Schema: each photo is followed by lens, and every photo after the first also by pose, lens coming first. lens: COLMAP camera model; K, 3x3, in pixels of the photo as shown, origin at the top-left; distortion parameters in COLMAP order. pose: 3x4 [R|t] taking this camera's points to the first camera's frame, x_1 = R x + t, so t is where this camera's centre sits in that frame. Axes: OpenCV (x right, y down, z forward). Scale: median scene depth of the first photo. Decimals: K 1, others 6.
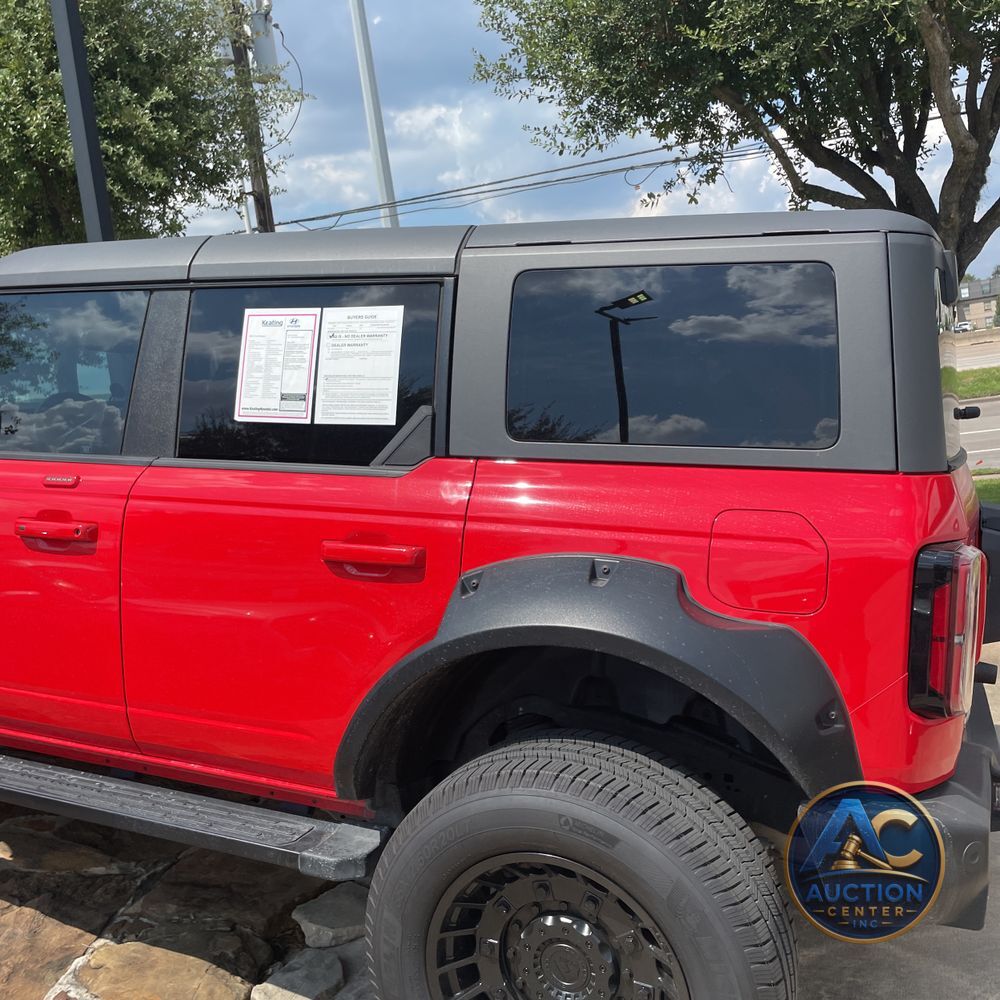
lens RADIAL K [[1007.5, 0, 502.2], [0, 1007.5, 501.2], [0, 0, 1]] dist [0.085322, -0.111151]
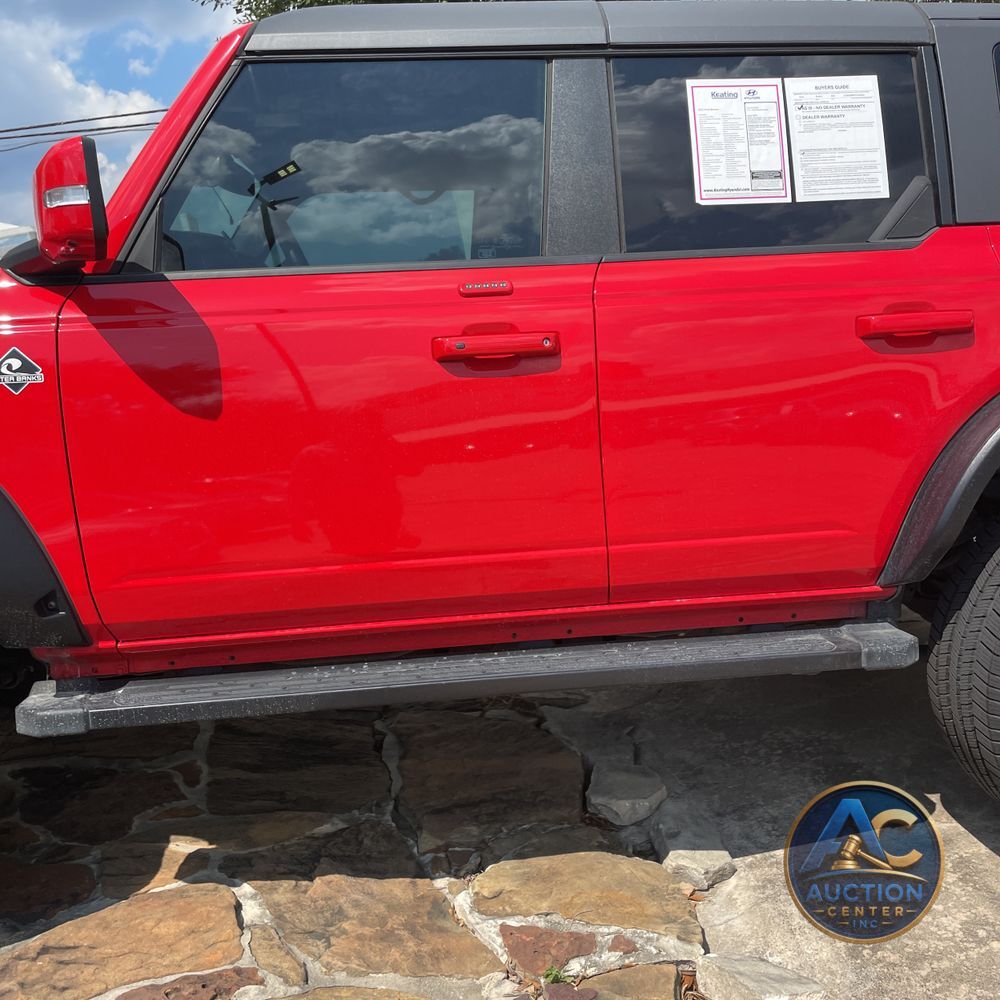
lens RADIAL K [[1018.9, 0, 501.2], [0, 1018.9, 493.4], [0, 0, 1]] dist [0.130302, -0.187825]
pose [[0.860204, -0.112957, 0.497282, -0.914836], [0.112210, 0.993185, 0.031500, 0.127745], [-0.497452, 0.028704, 0.867017, 0.315080]]
